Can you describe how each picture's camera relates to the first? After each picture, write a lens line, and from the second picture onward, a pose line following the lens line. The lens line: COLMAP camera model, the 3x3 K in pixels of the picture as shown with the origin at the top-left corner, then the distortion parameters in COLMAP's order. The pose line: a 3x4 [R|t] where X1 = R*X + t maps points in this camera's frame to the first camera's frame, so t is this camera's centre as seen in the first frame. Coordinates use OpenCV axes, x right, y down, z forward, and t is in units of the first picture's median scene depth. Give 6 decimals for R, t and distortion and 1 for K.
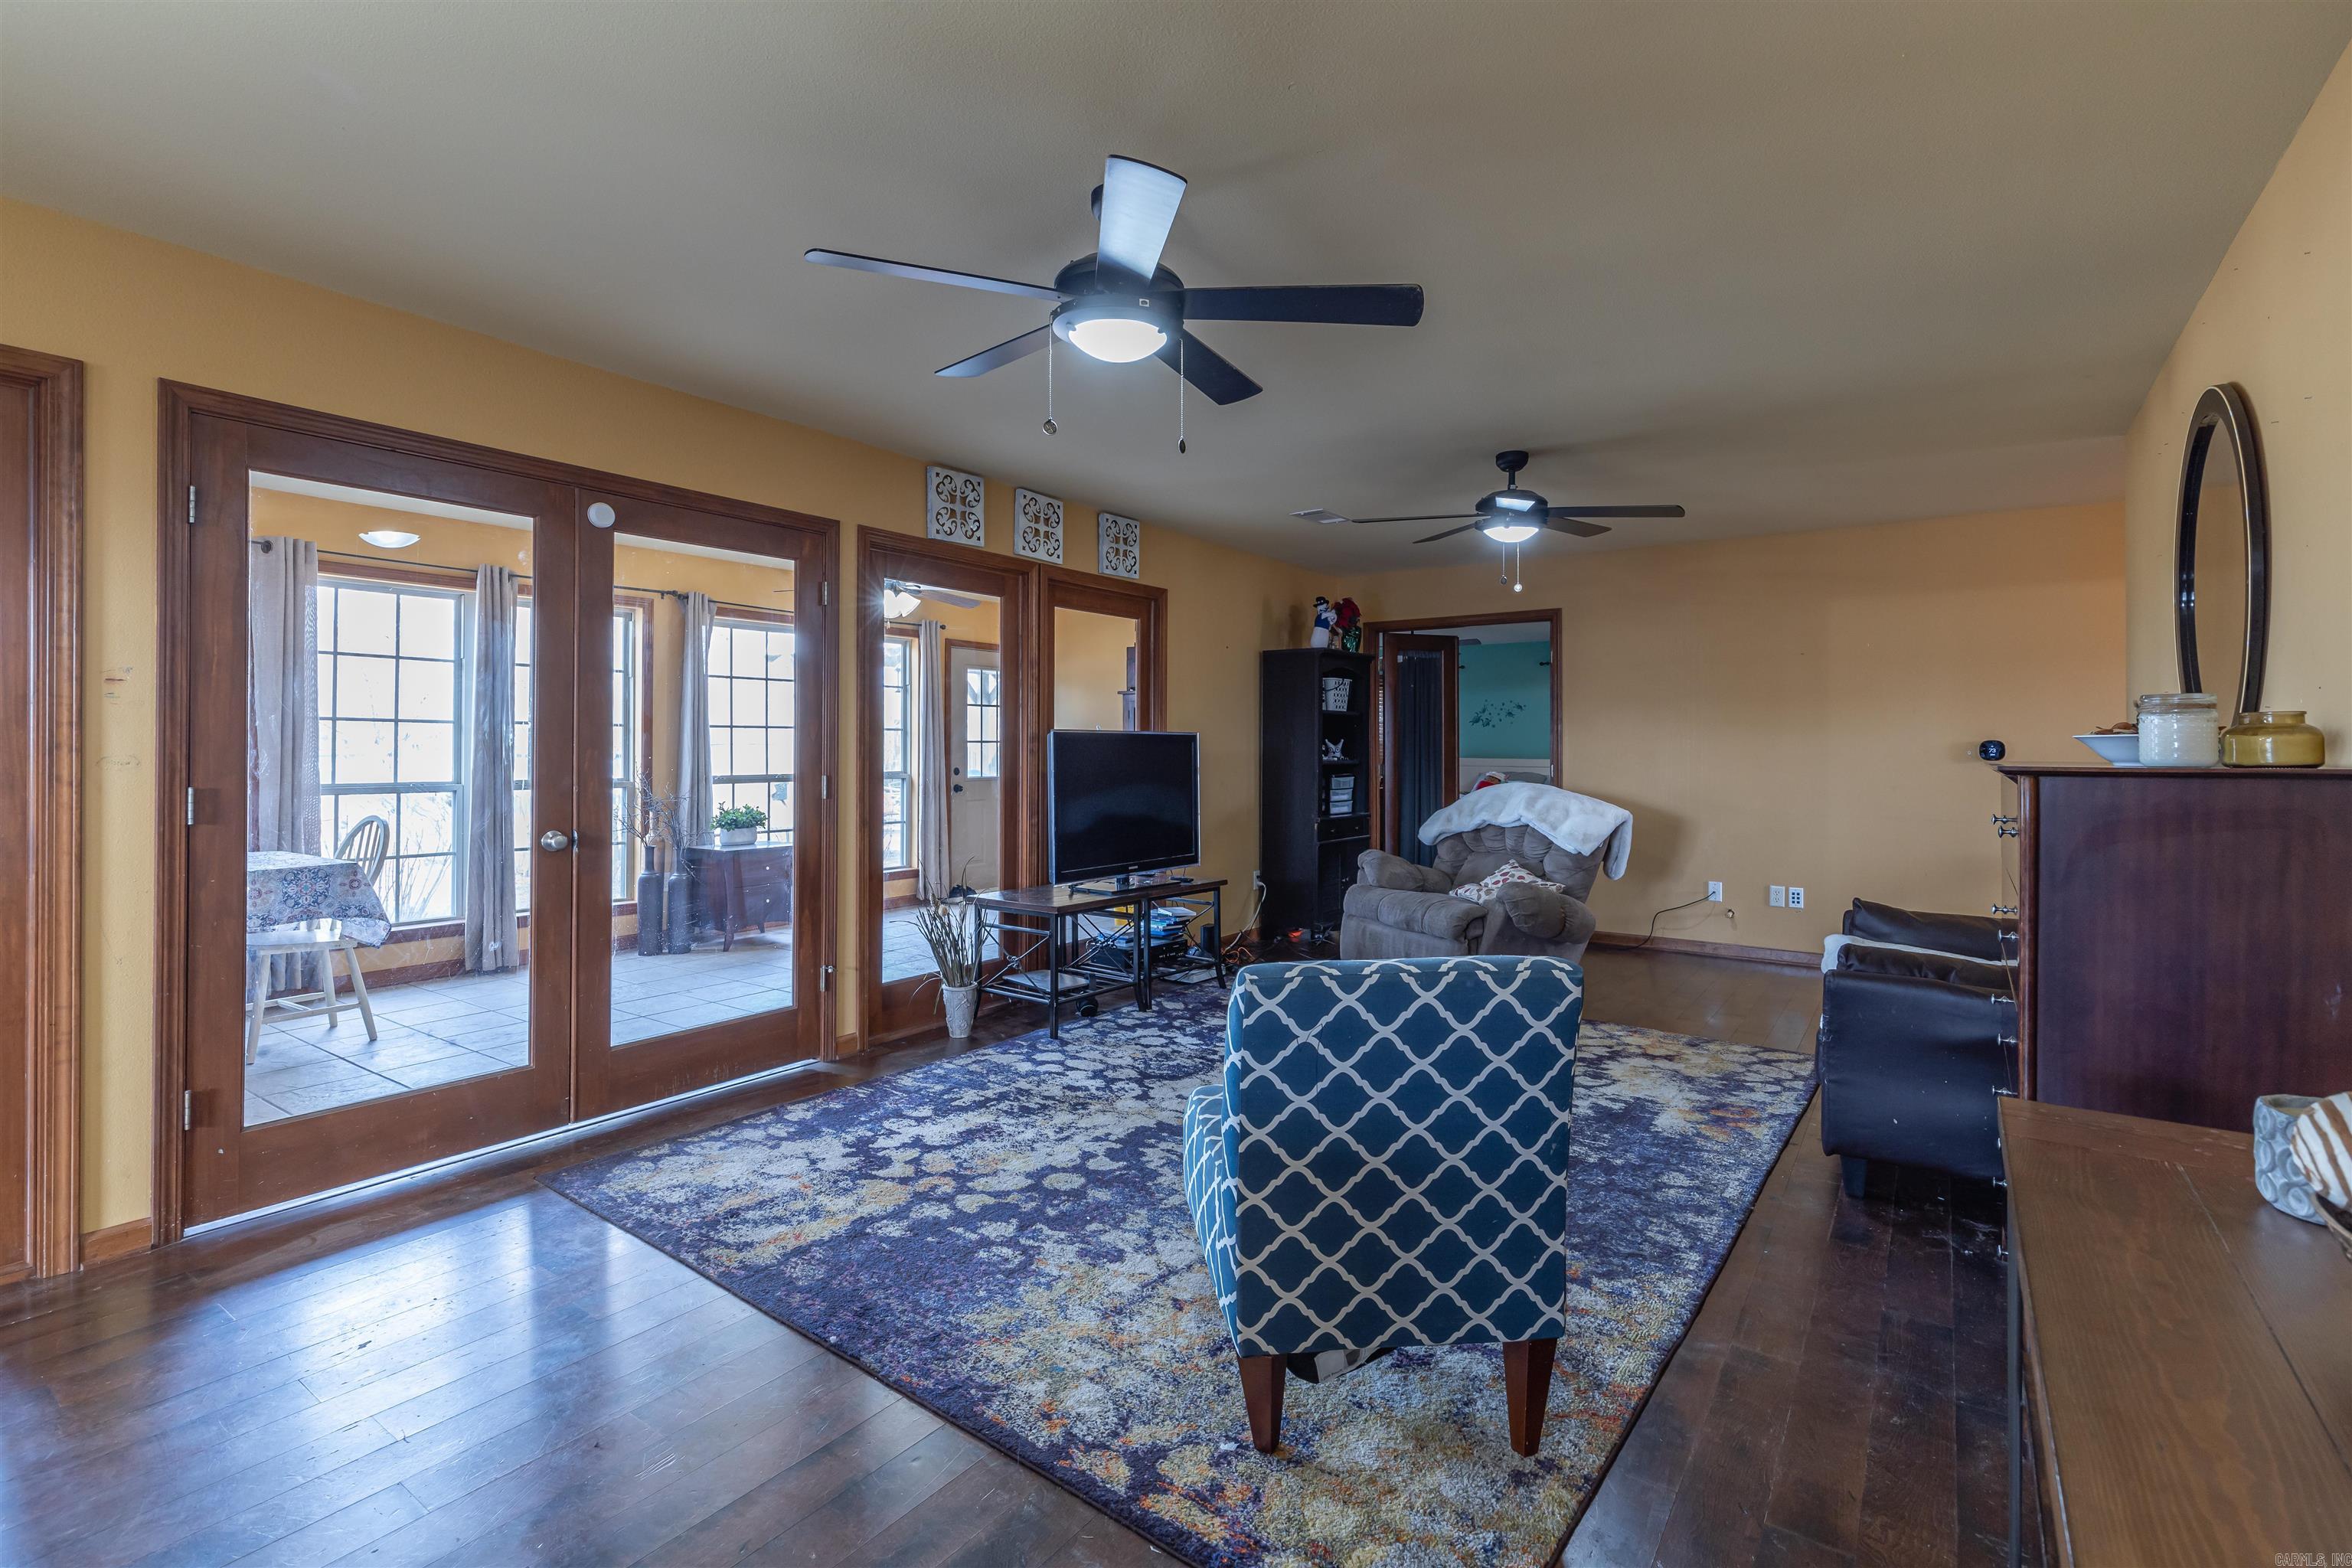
lens RADIAL K [[1083.4, 0, 1185.4], [0, 1083.4, 745.9], [0, 0, 1]] dist [0.016239, -0.000553]
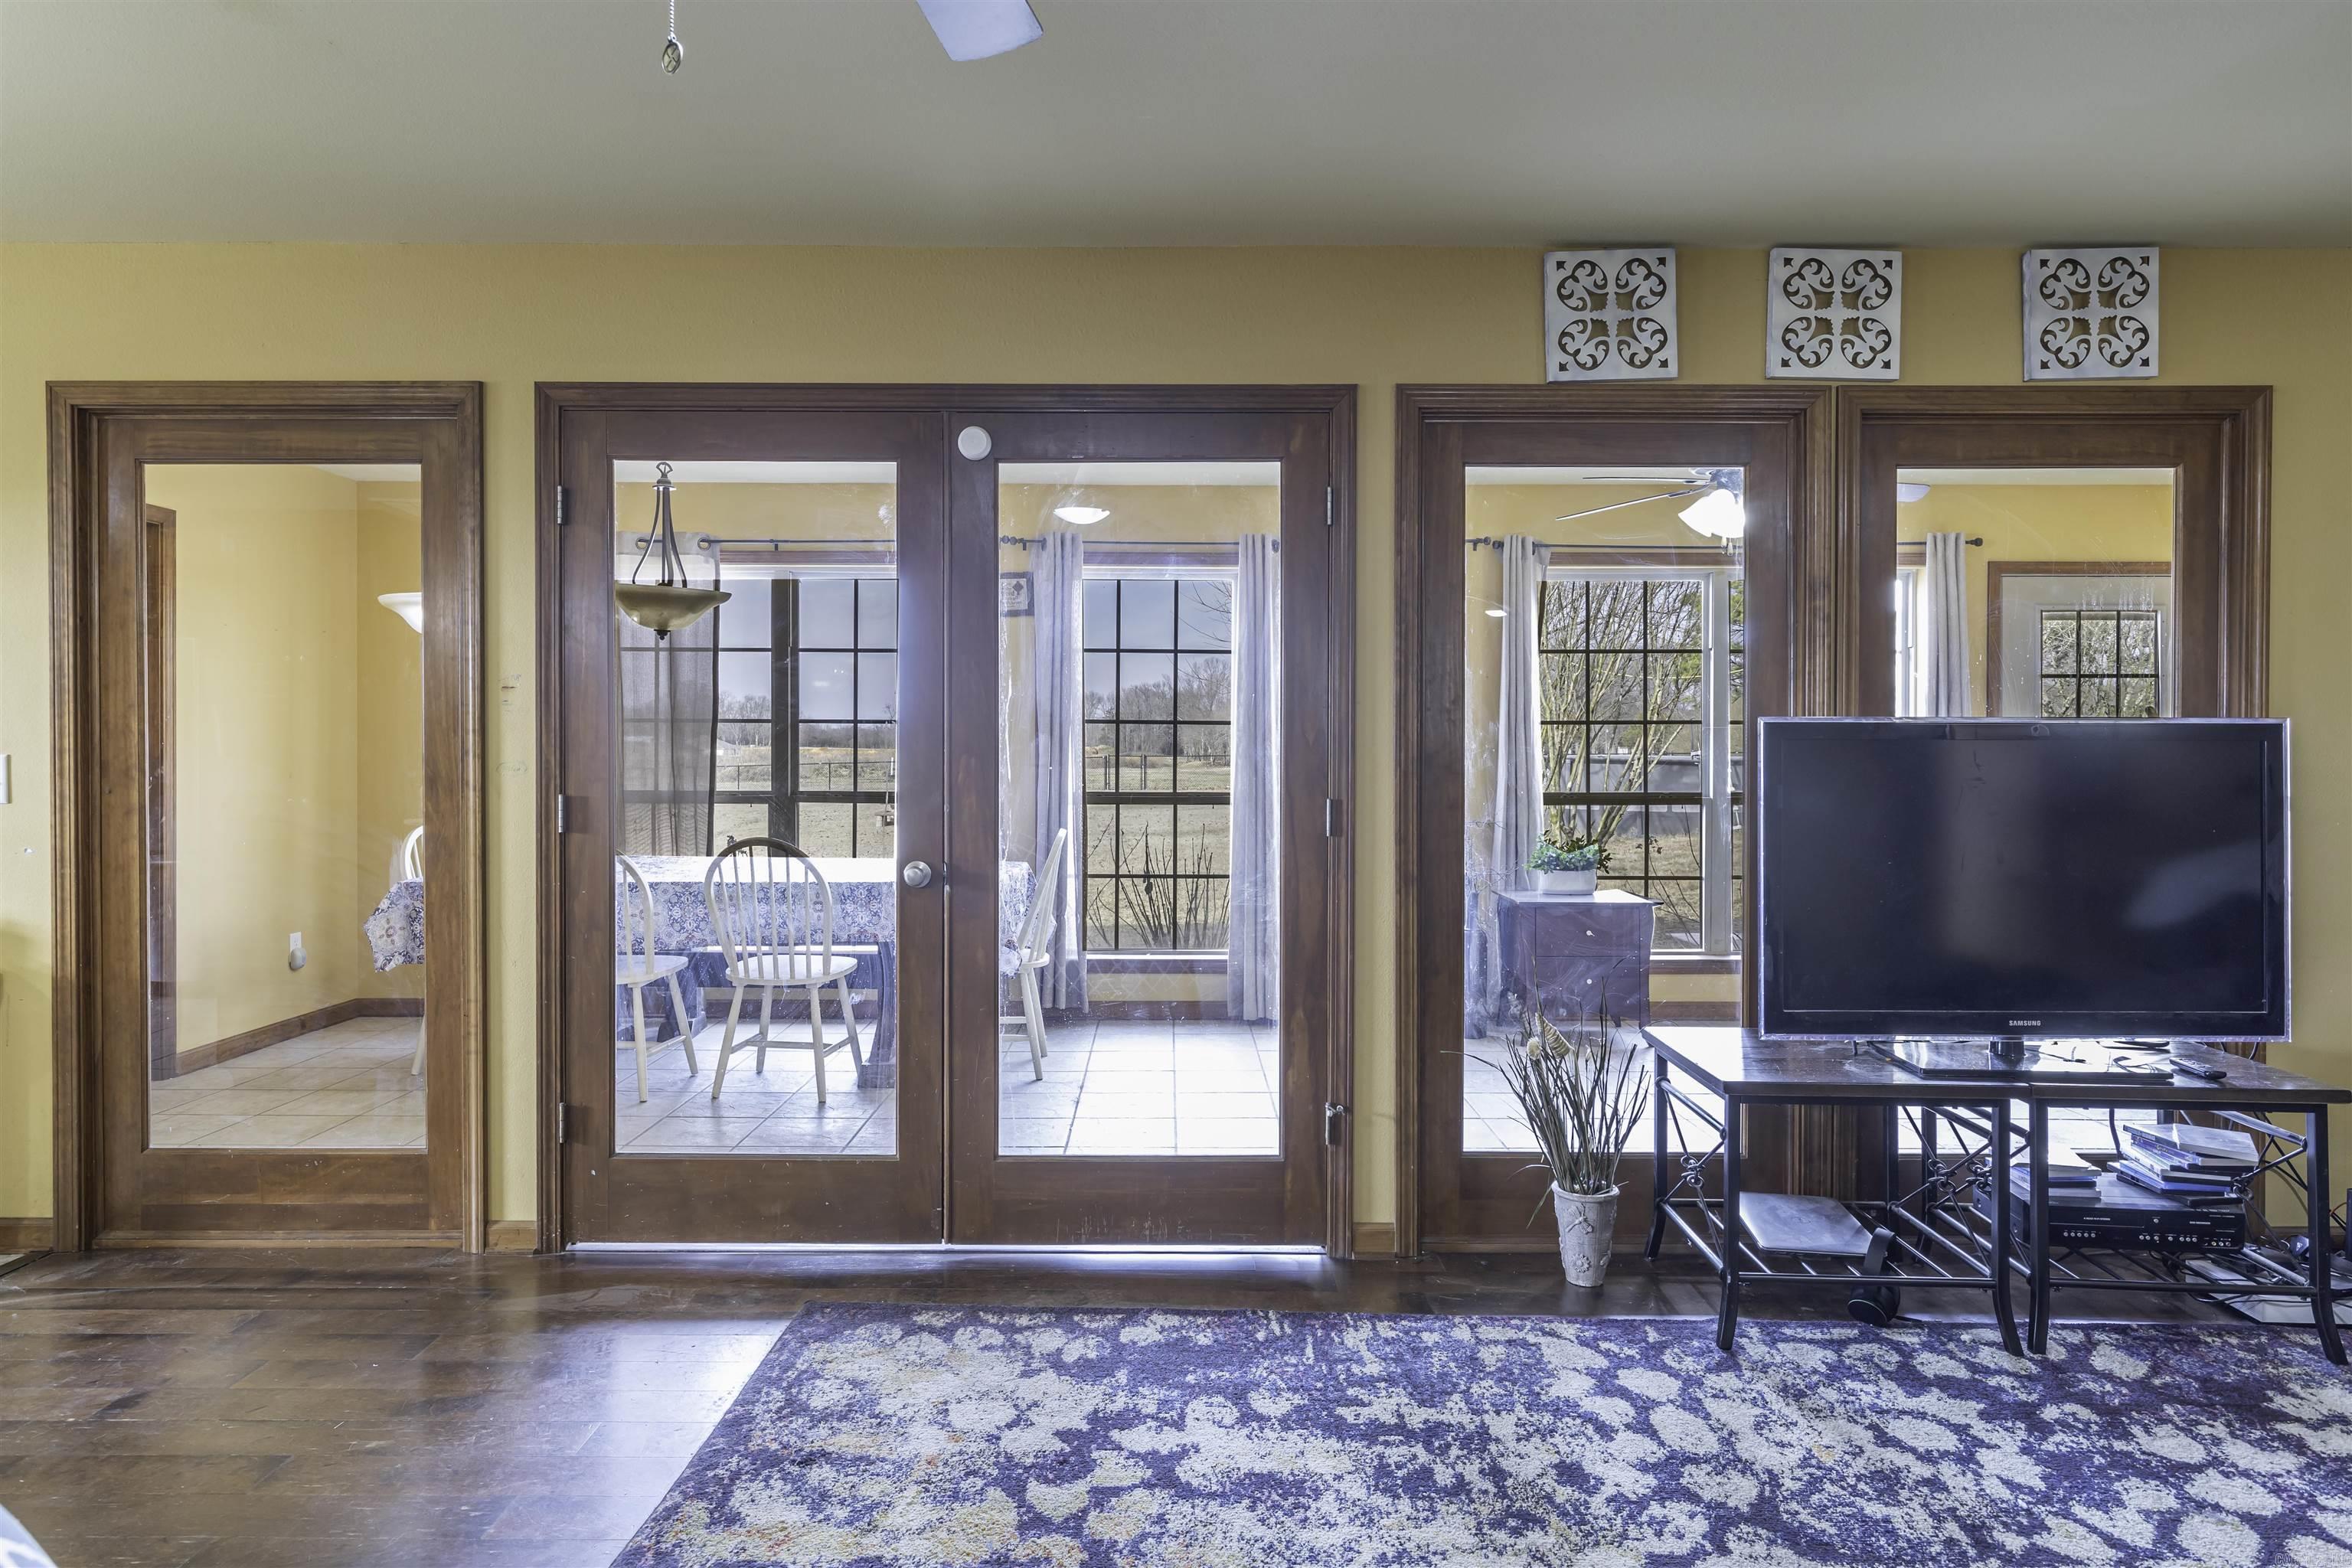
lens RADIAL K [[1388.1, 0, 1170.7], [0, 1388.1, 760.3], [0, 0, 1]] dist [0.004387, -0.002723]
pose [[0.571978, 0.004939, -0.820254, 0.278919], [0.000726, 0.999978, 0.006527, -0.000208], [0.820268, -0.004329, 0.571962, 0.487360]]
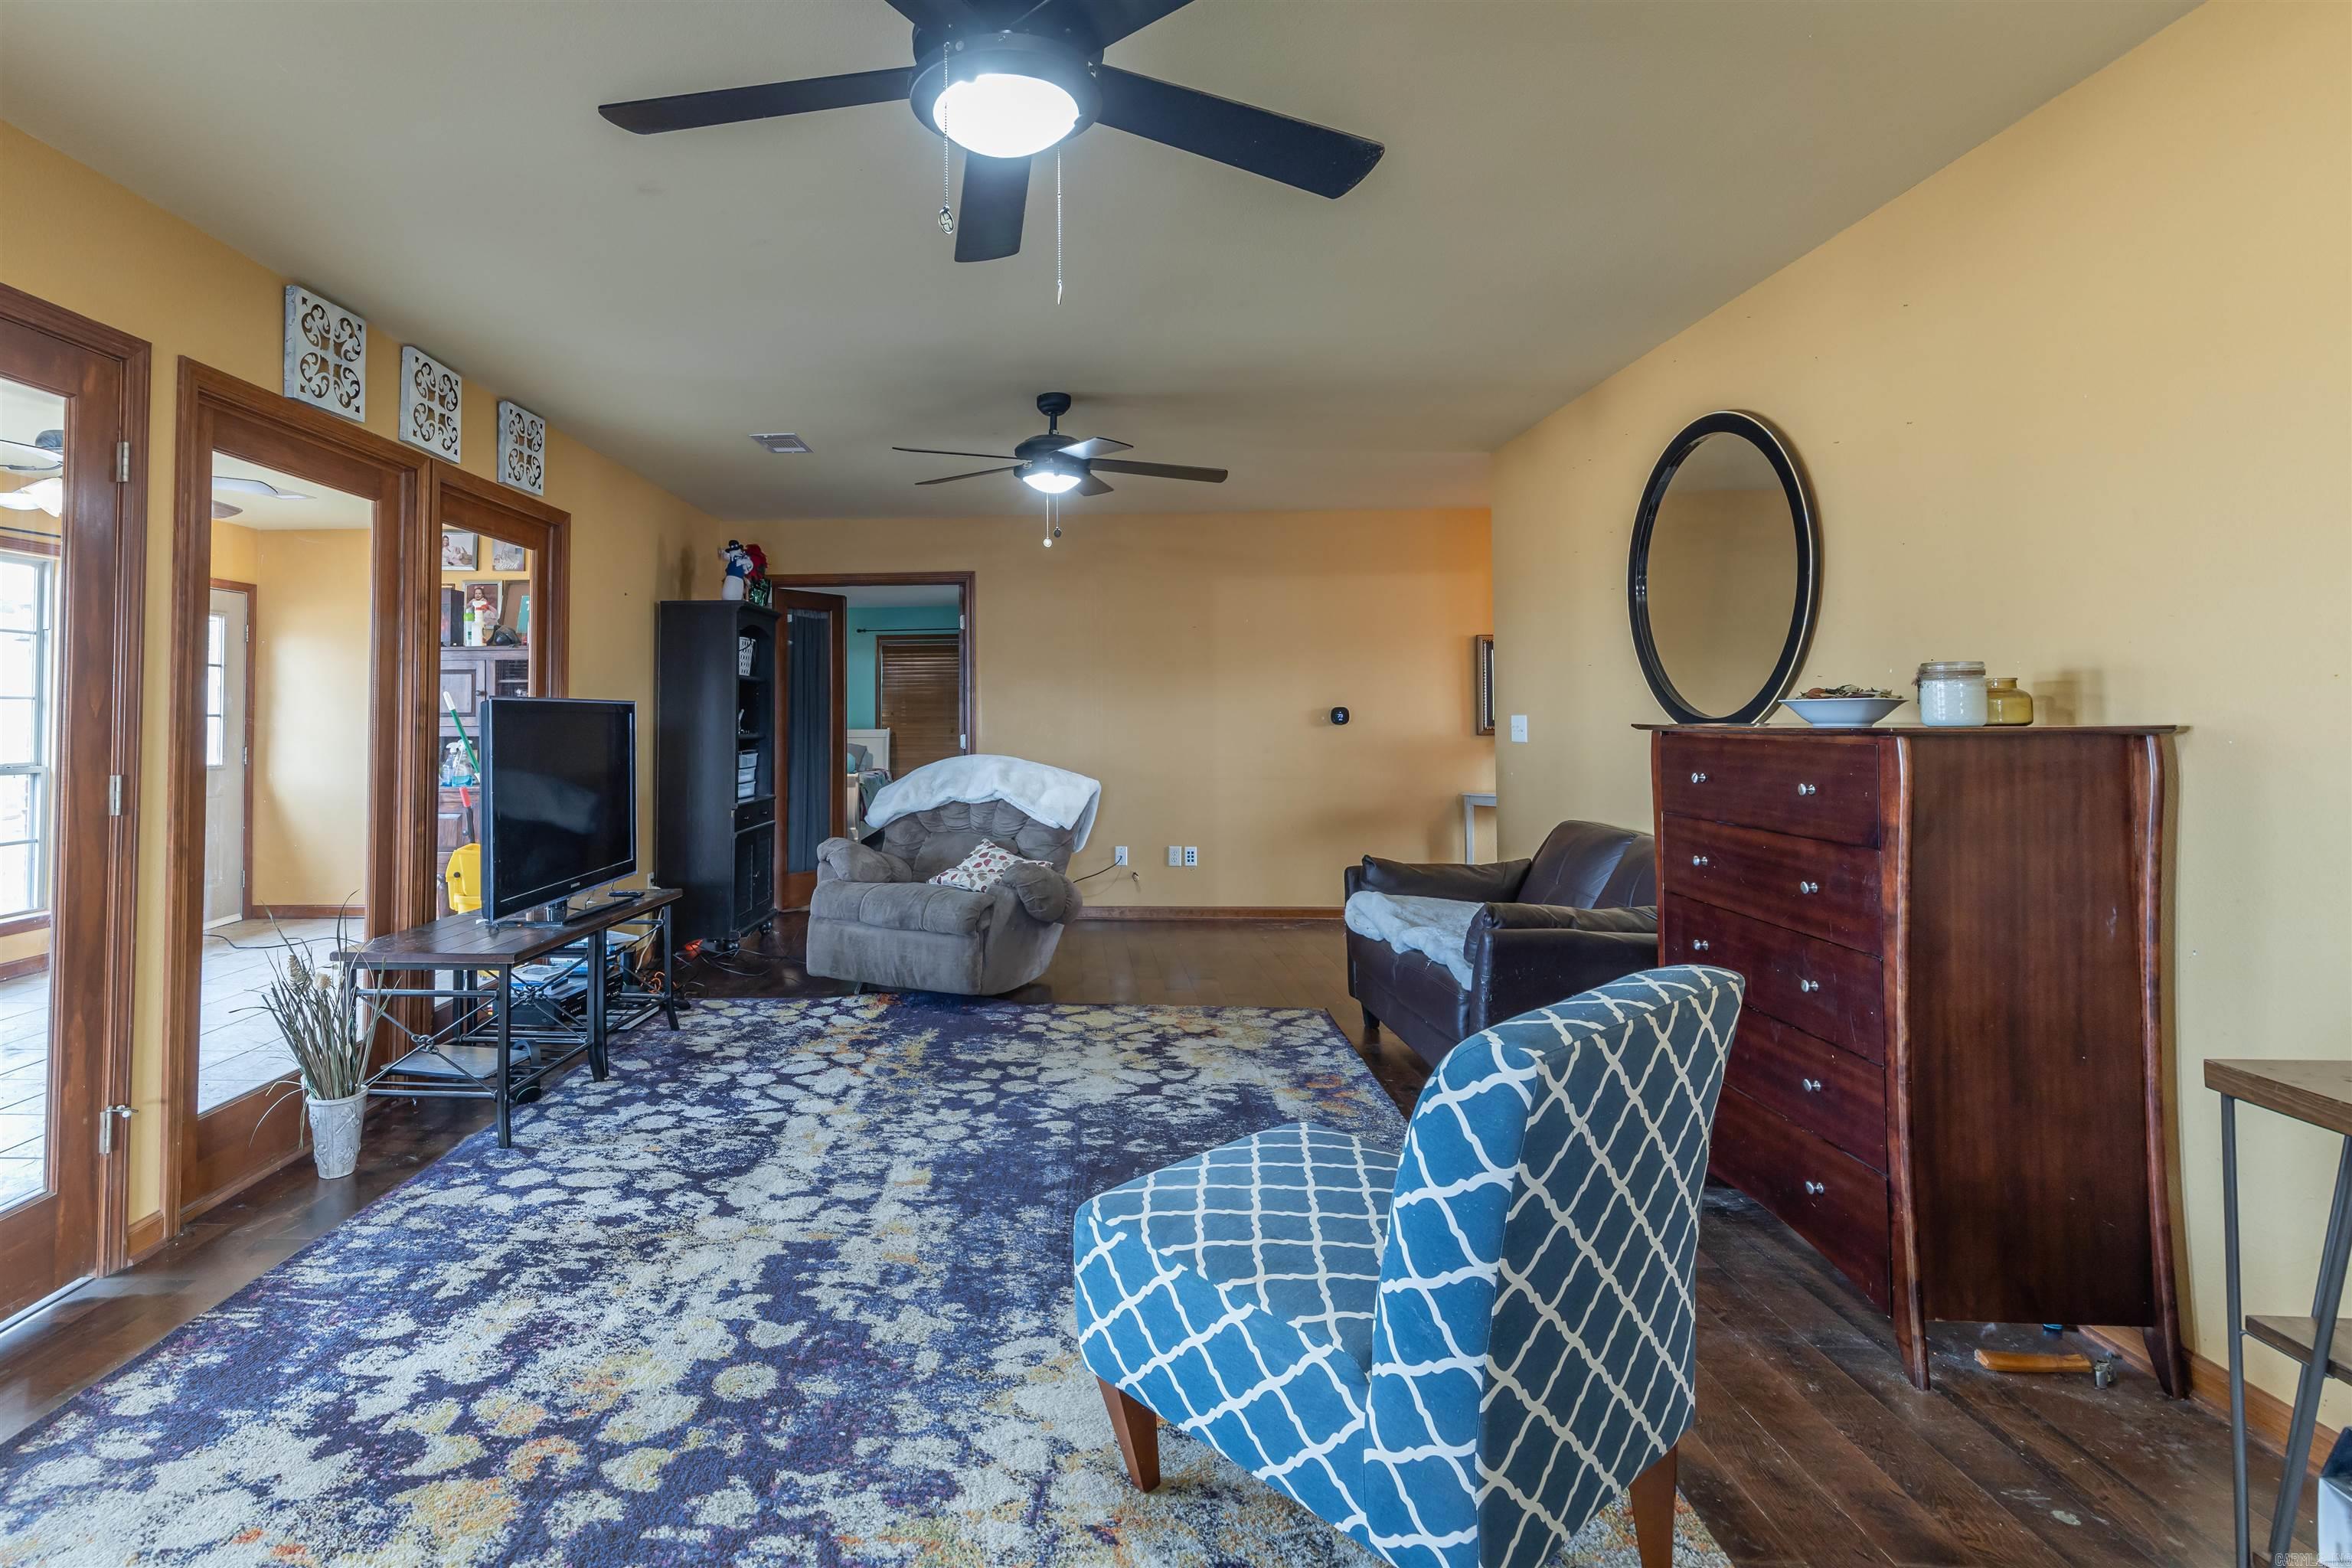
lens RADIAL K [[1126.1, 0, 1015.3], [0, 1126.1, 678.0], [0, 0, 1]] dist [0.007295, -0.000319]
pose [[0.848075, 0.010112, 0.529780, -0.255447], [0.008100, 0.999454, -0.032043, -0.000627], [-0.529815, 0.031467, 0.847530, 0.242466]]
